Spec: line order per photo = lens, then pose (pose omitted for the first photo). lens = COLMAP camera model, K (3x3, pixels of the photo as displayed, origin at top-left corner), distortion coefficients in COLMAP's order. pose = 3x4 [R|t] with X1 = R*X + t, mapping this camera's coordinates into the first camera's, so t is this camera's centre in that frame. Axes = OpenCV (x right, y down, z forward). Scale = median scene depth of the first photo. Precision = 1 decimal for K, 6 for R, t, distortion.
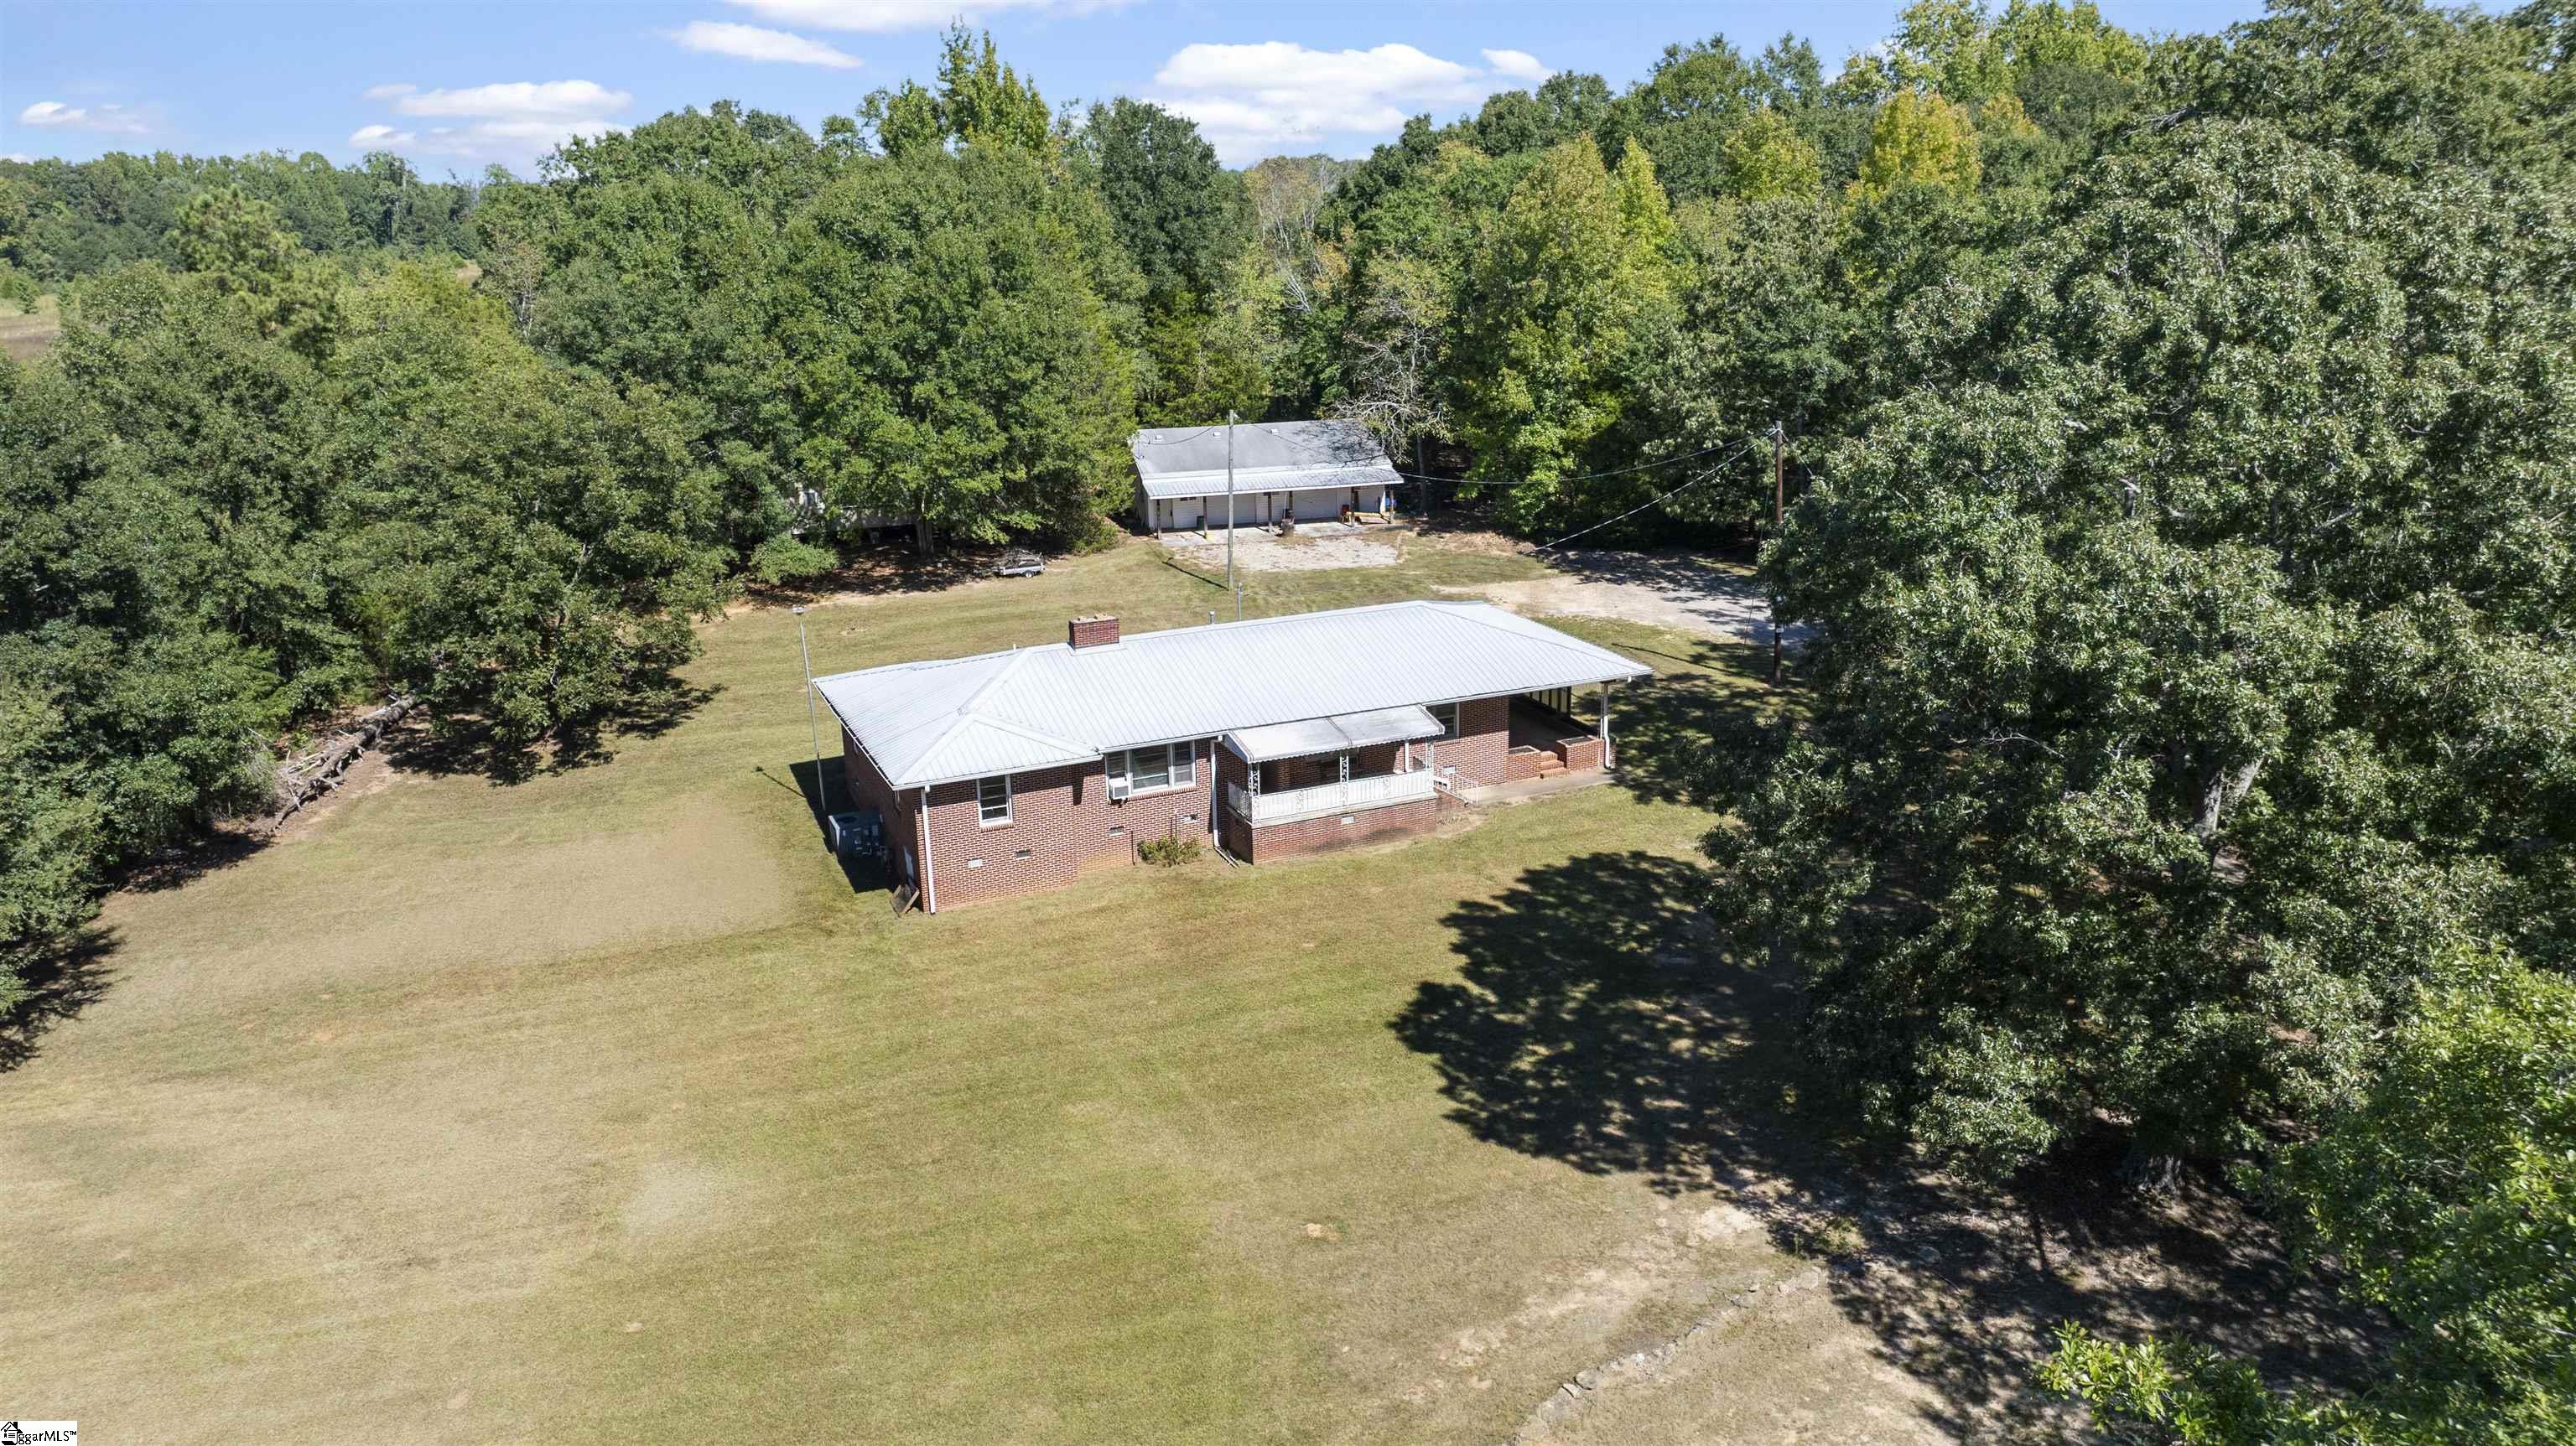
lens RADIAL K [[1807.1, 0, 1295.9], [0, 1807.1, 706.4], [0, 0, 1]] dist [-0.017261, -0.002043]
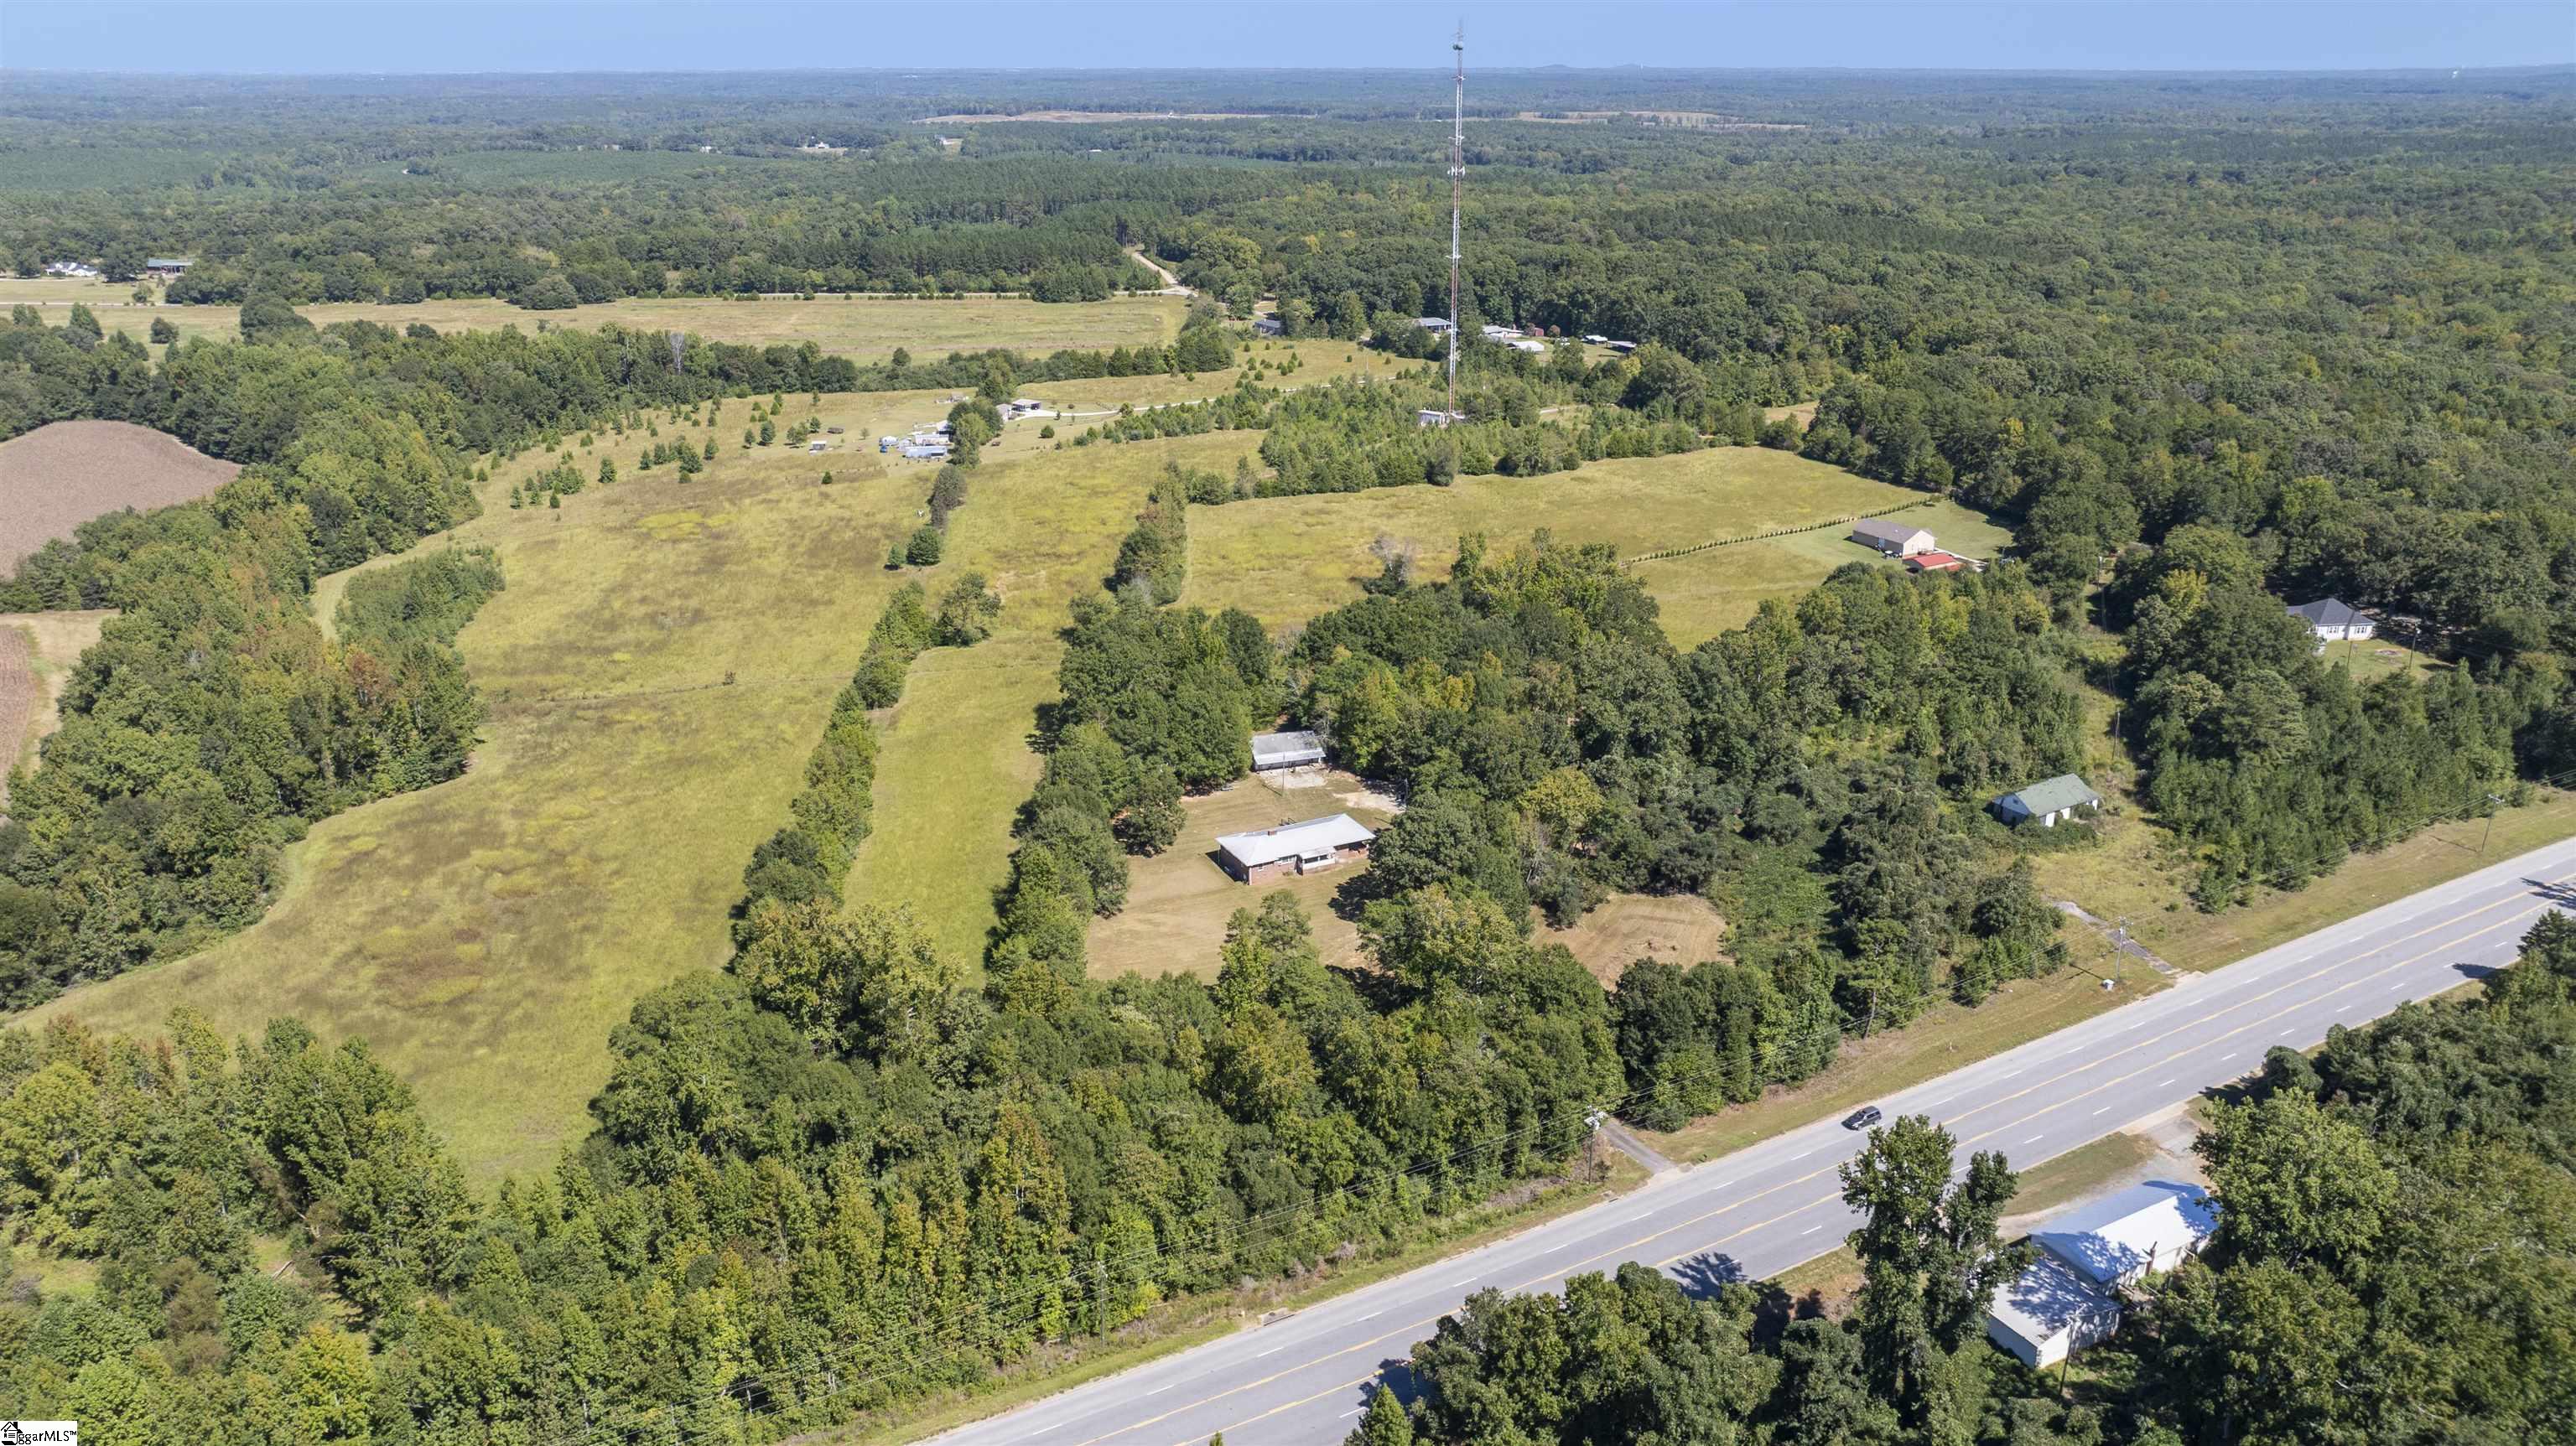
lens RADIAL K [[1807.1, 0, 1295.9], [0, 1807.1, 706.4], [0, 0, 1]] dist [-0.017261, -0.002043]
pose [[0.998146, -0.000552, 0.060859, -0.257930], [-0.003148, 0.998152, 0.060687, -0.520890], [-0.060780, -0.060766, 0.996300, -3.054091]]
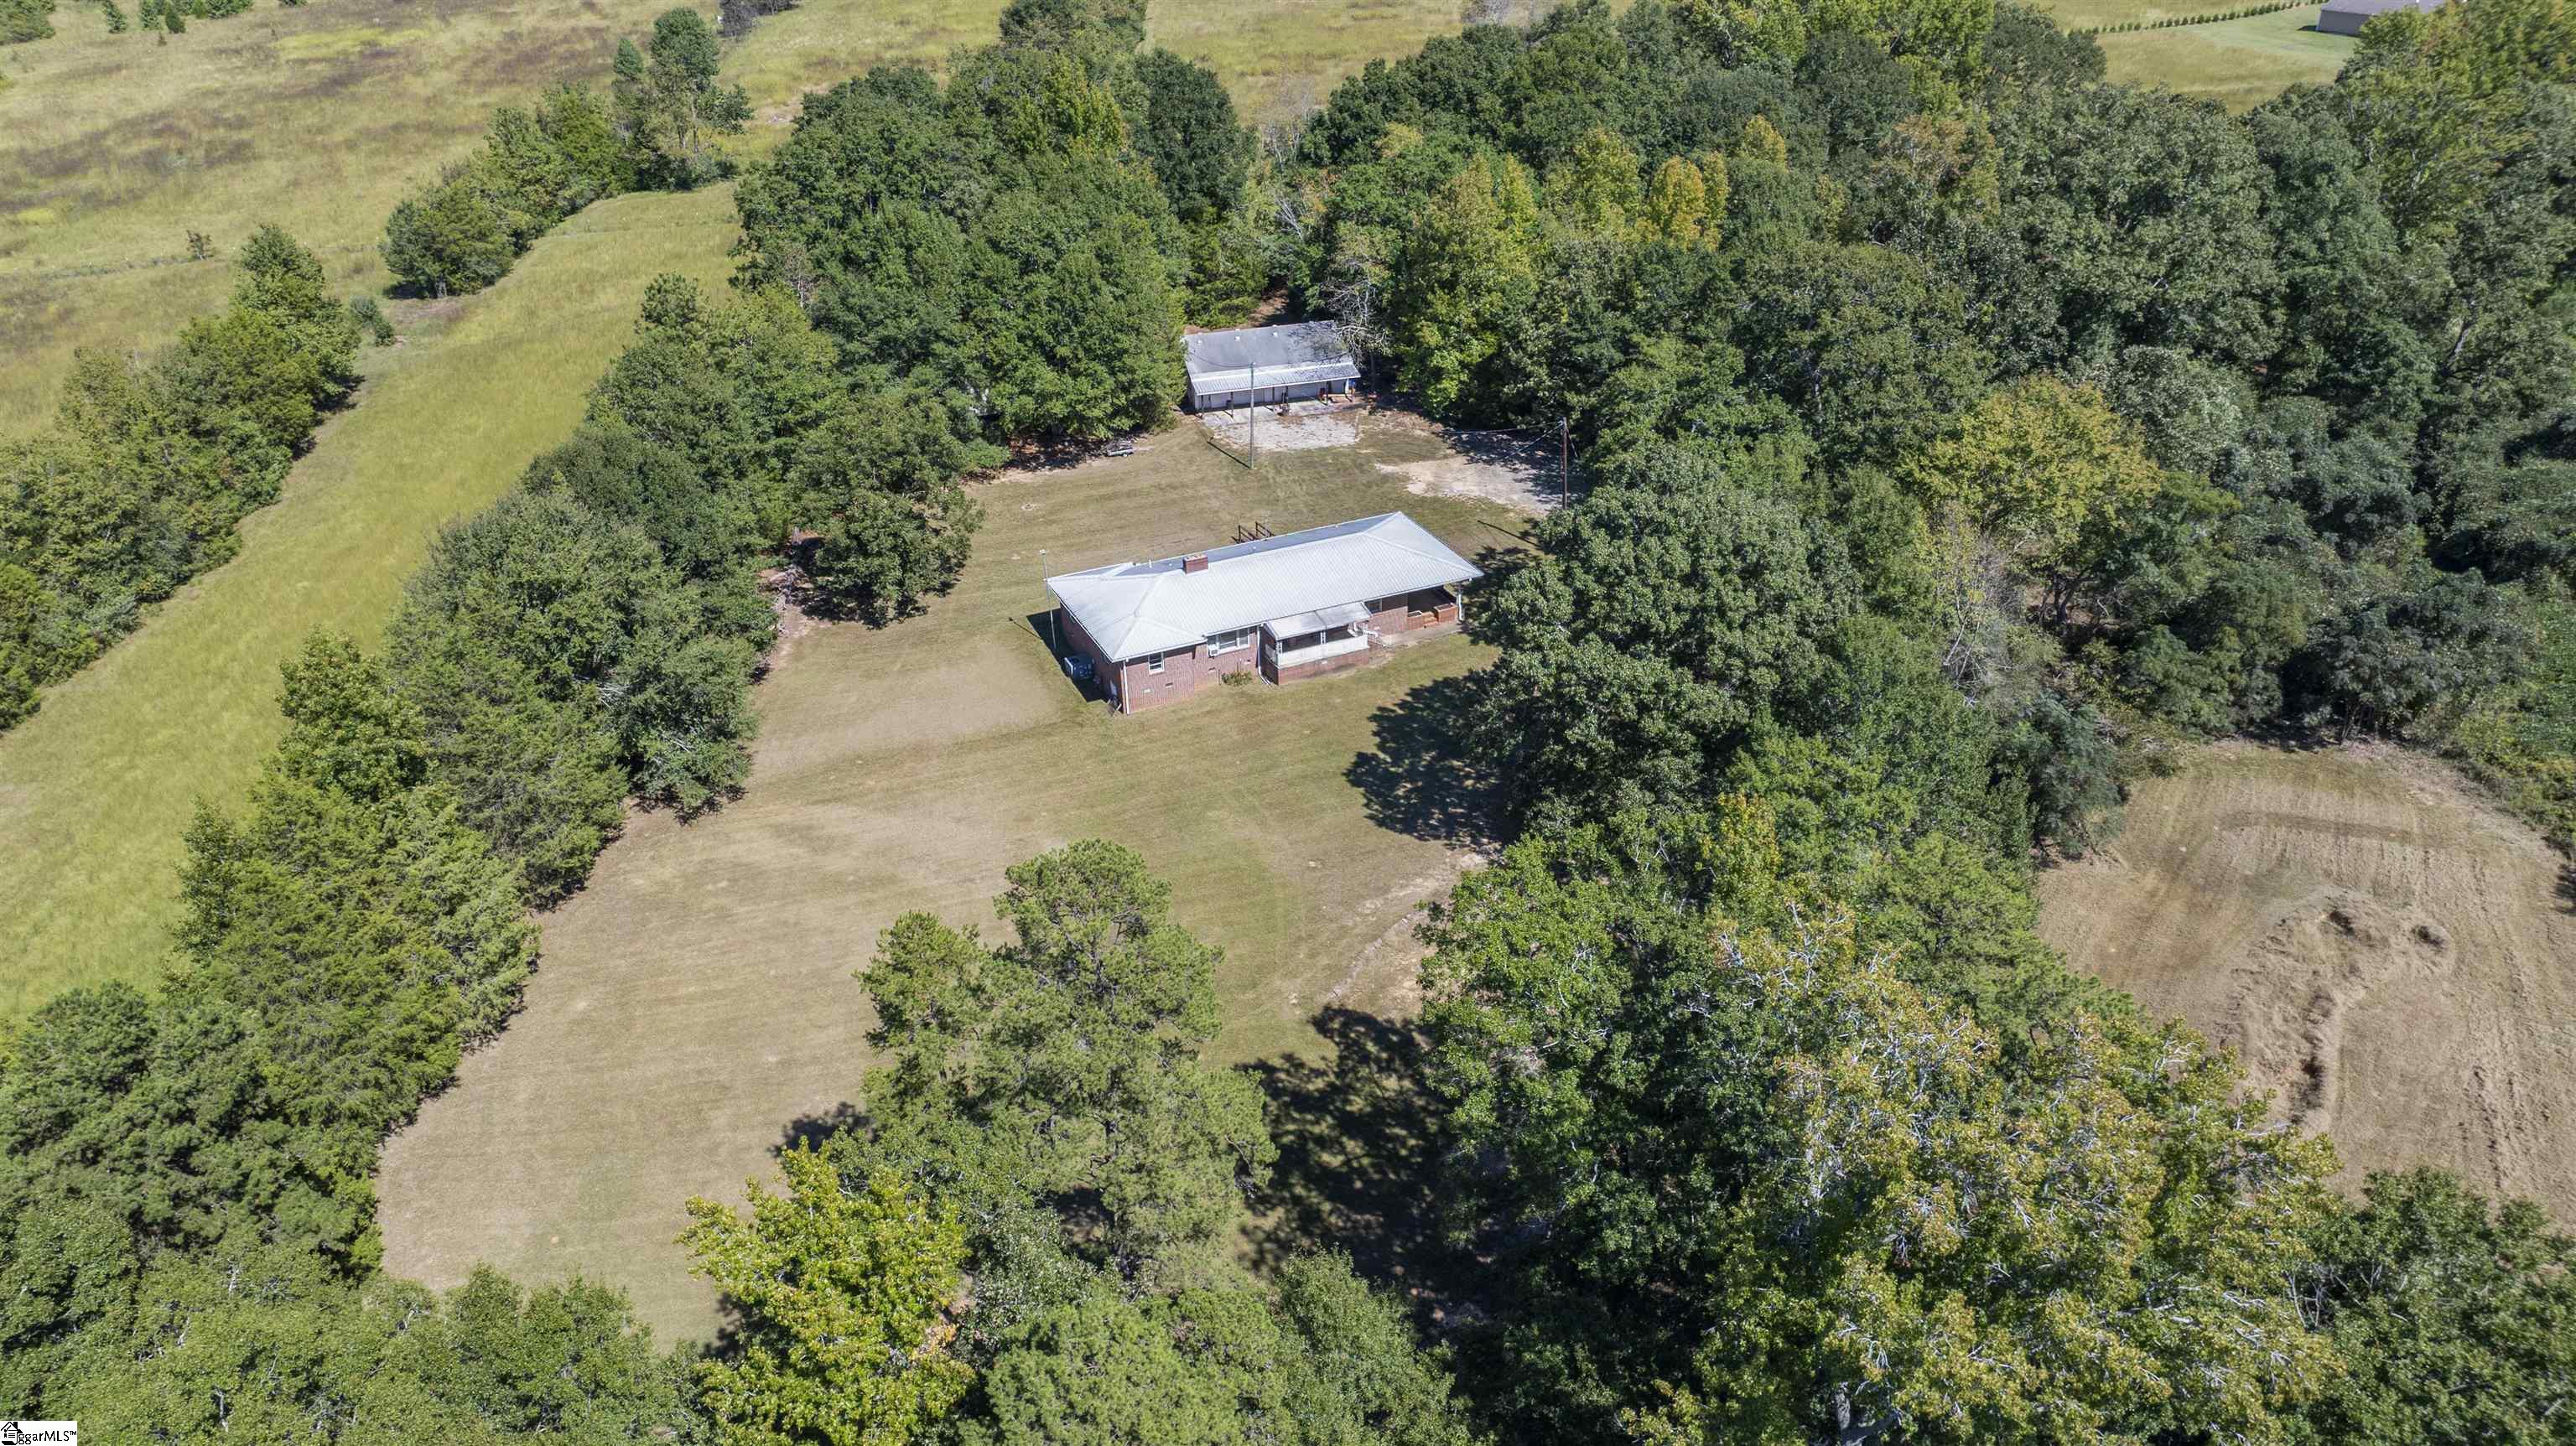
lens RADIAL K [[1807.1, 0, 1295.9], [0, 1807.1, 706.4], [0, 0, 1]] dist [-0.017261, -0.002043]
pose [[0.999887, -0.006509, 0.013578, -0.020905], [0.003316, 0.974795, 0.223077, -0.227267], [-0.014688, -0.223006, 0.974706, -0.659123]]
